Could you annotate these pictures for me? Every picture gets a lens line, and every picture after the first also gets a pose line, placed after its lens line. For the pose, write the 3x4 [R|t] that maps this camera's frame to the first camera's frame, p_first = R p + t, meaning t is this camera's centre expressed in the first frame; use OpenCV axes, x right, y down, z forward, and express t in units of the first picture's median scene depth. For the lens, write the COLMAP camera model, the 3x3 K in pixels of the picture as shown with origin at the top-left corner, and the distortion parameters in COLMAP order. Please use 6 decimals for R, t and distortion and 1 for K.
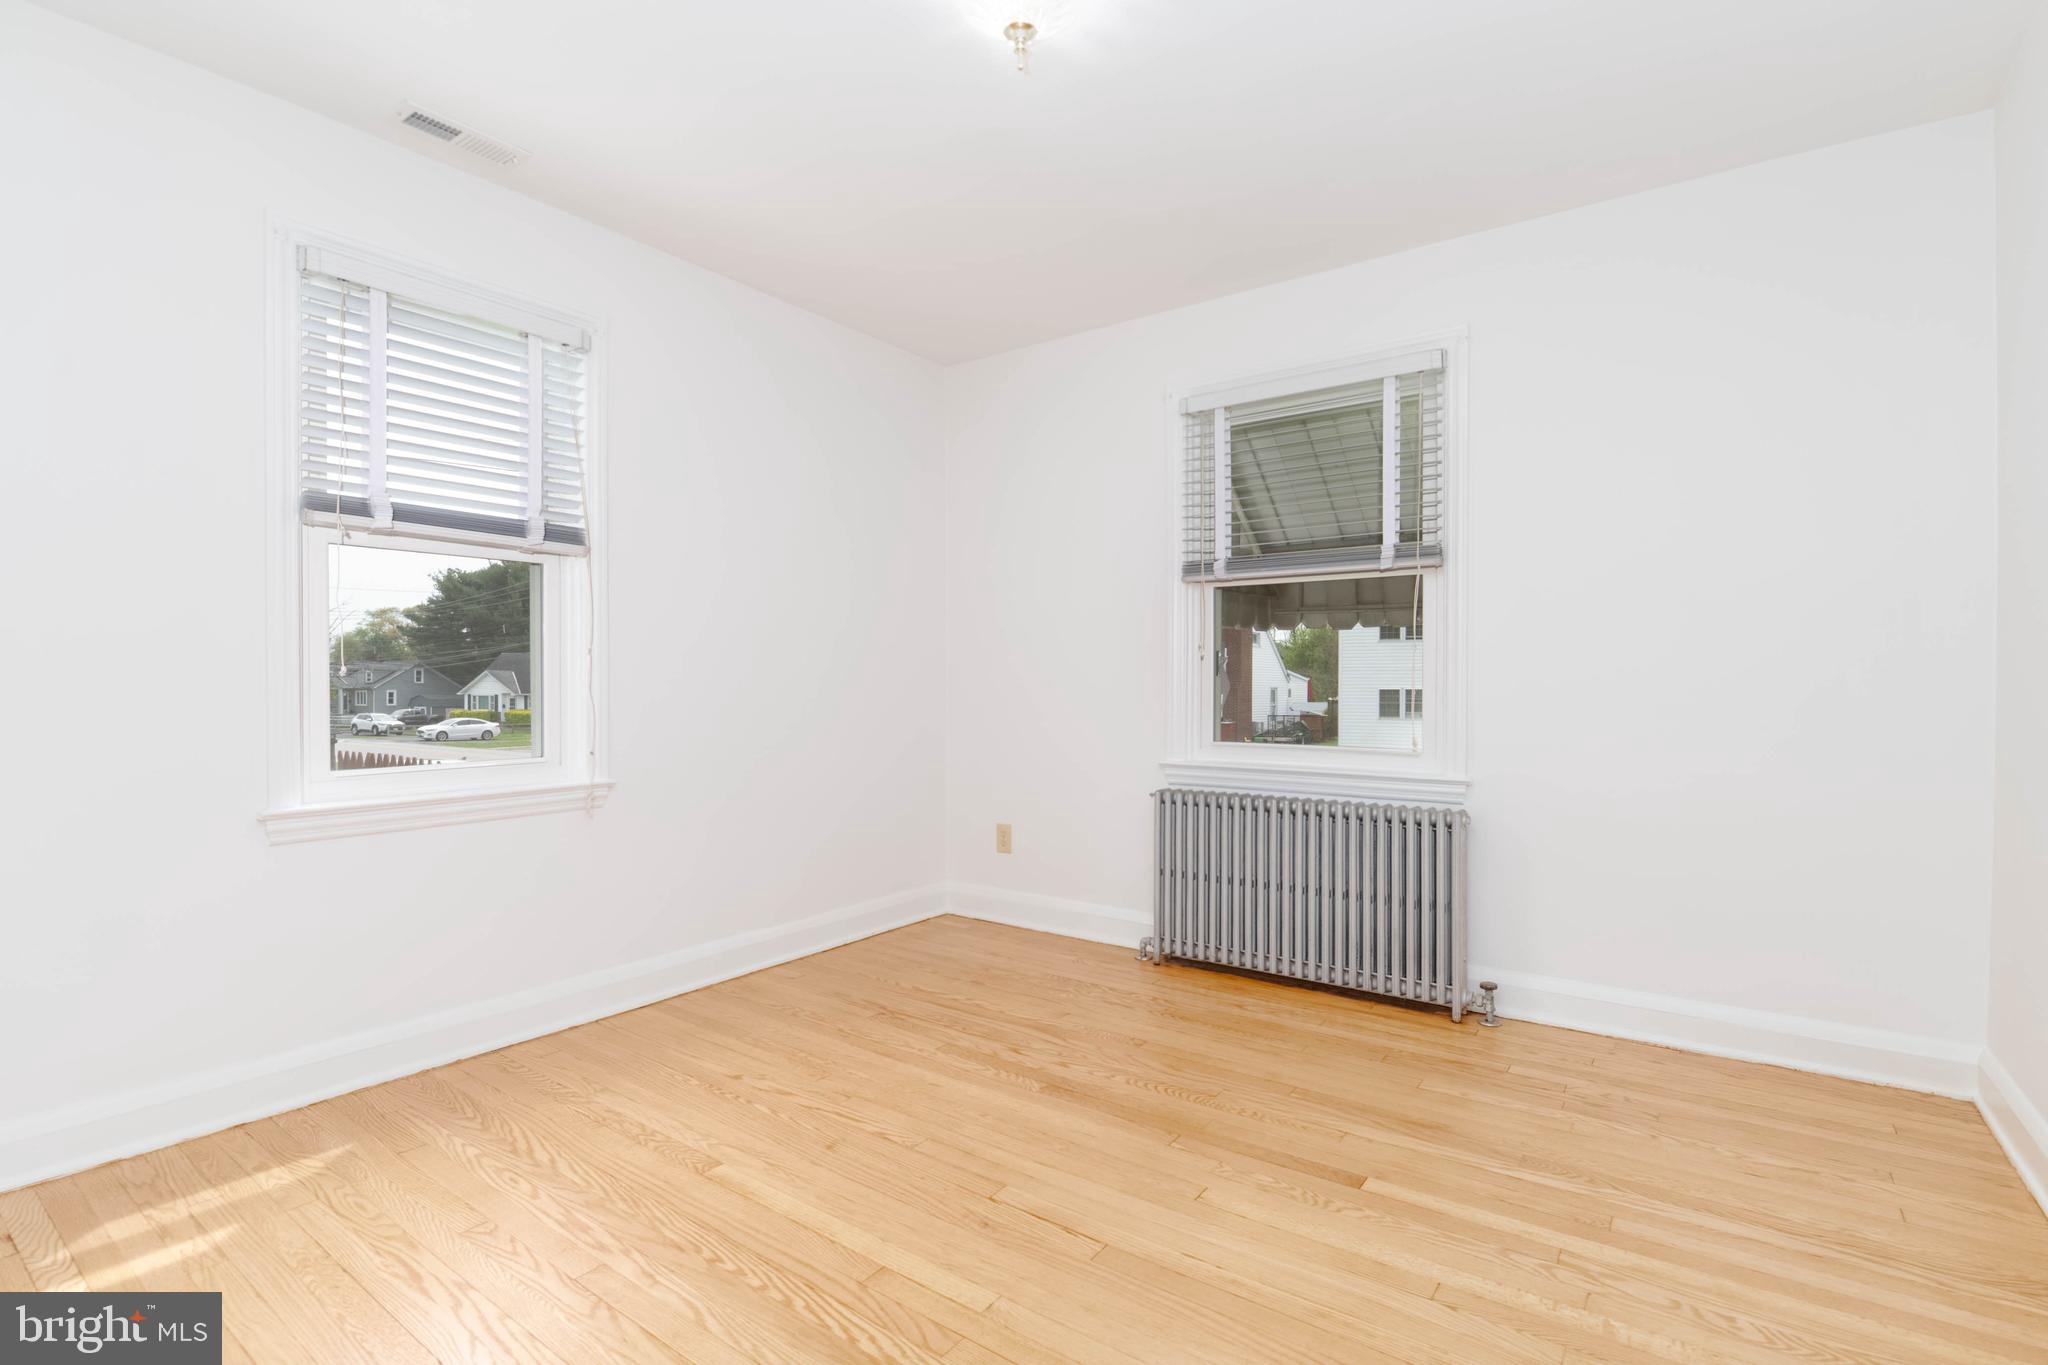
lens RADIAL K [[949.5, 0, 1035.2], [0, 949.5, 683.1], [0, 0, 1]] dist [0.004559, -0.008342]
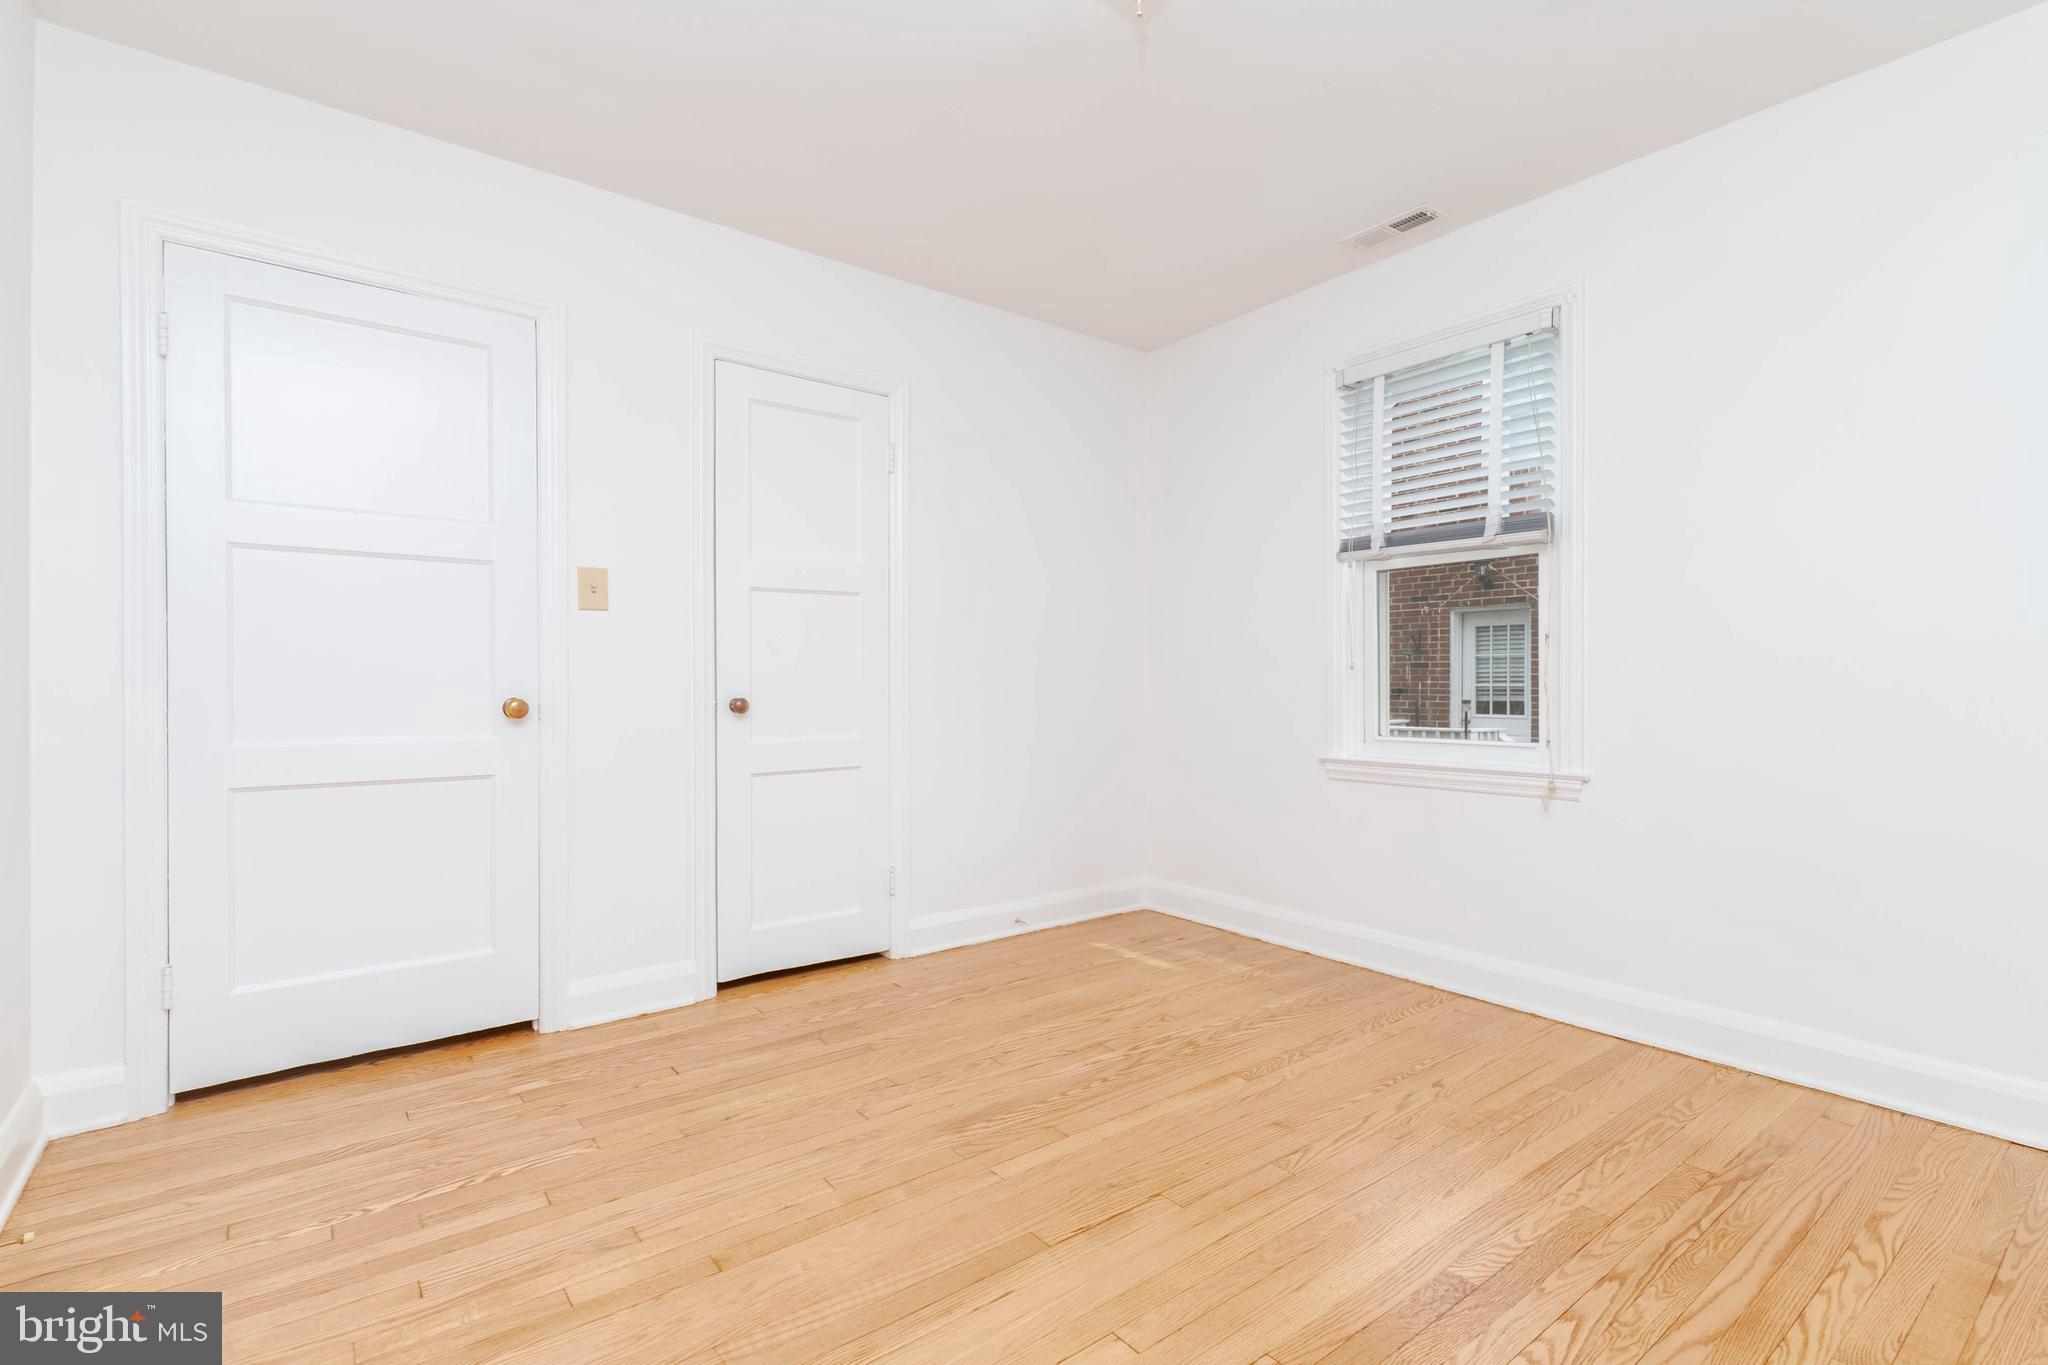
lens RADIAL K [[949.5, 0, 1035.2], [0, 949.5, 683.1], [0, 0, 1]] dist [0.004559, -0.008342]
pose [[-0.285414, -0.002098, -0.958402, 0.680793], [-0.001829, 0.999997, -0.001644, 0.018868], [0.958403, 0.001283, -0.285417, 0.860880]]
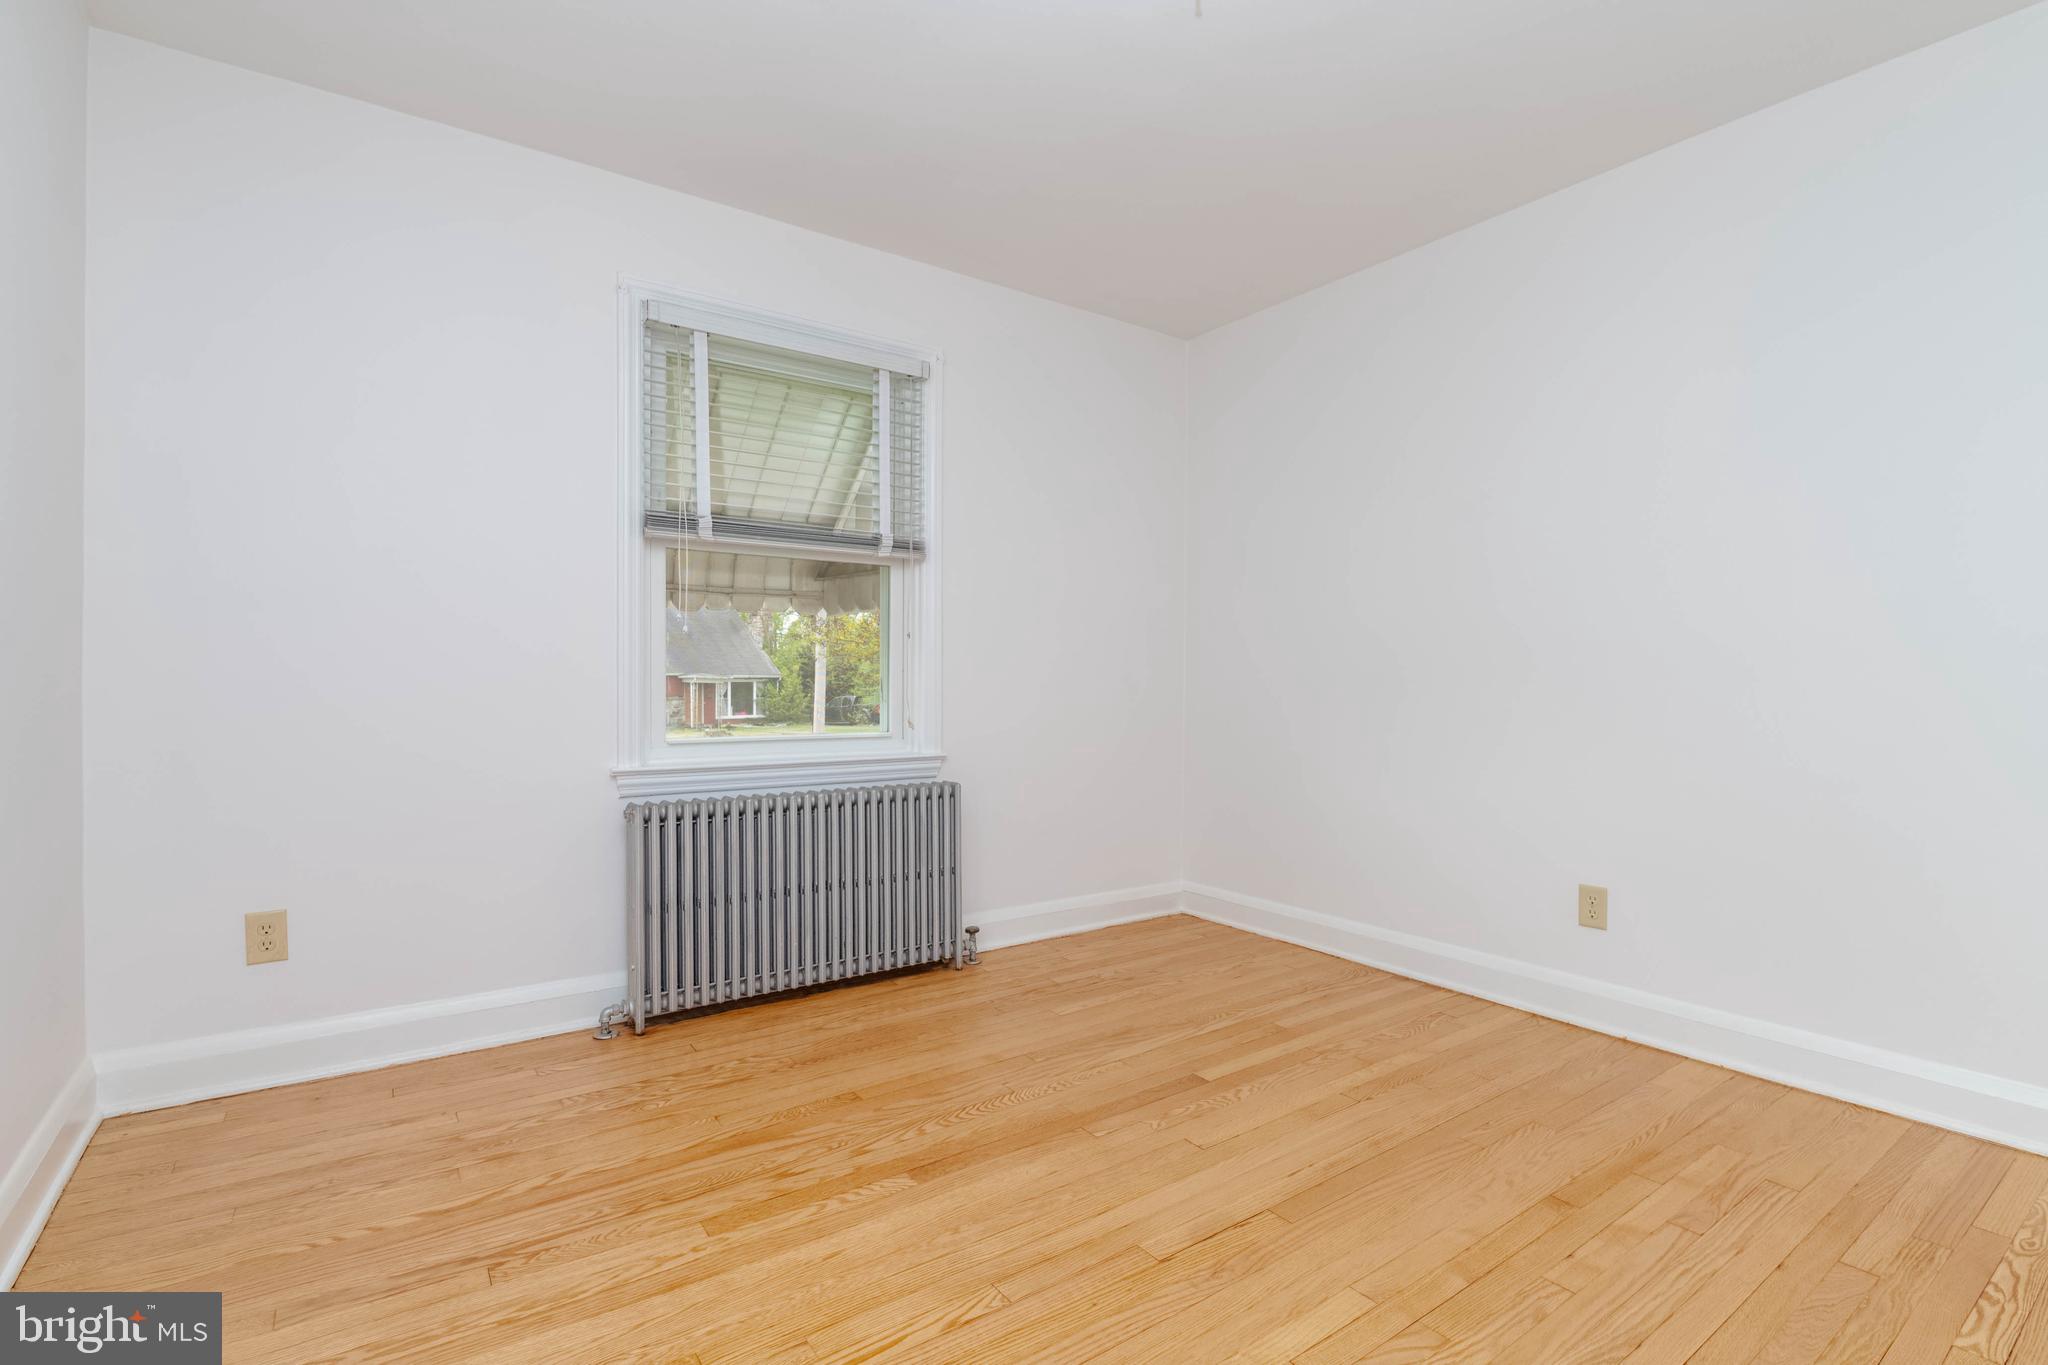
lens RADIAL K [[949.5, 0, 1035.2], [0, 949.5, 683.1], [0, 0, 1]] dist [0.004559, -0.008342]
pose [[0.325597, -0.002090, 0.945506, -0.661949], [-0.002798, 0.999991, 0.003174, 0.016461], [-0.945504, -0.003679, 0.325589, 0.620588]]
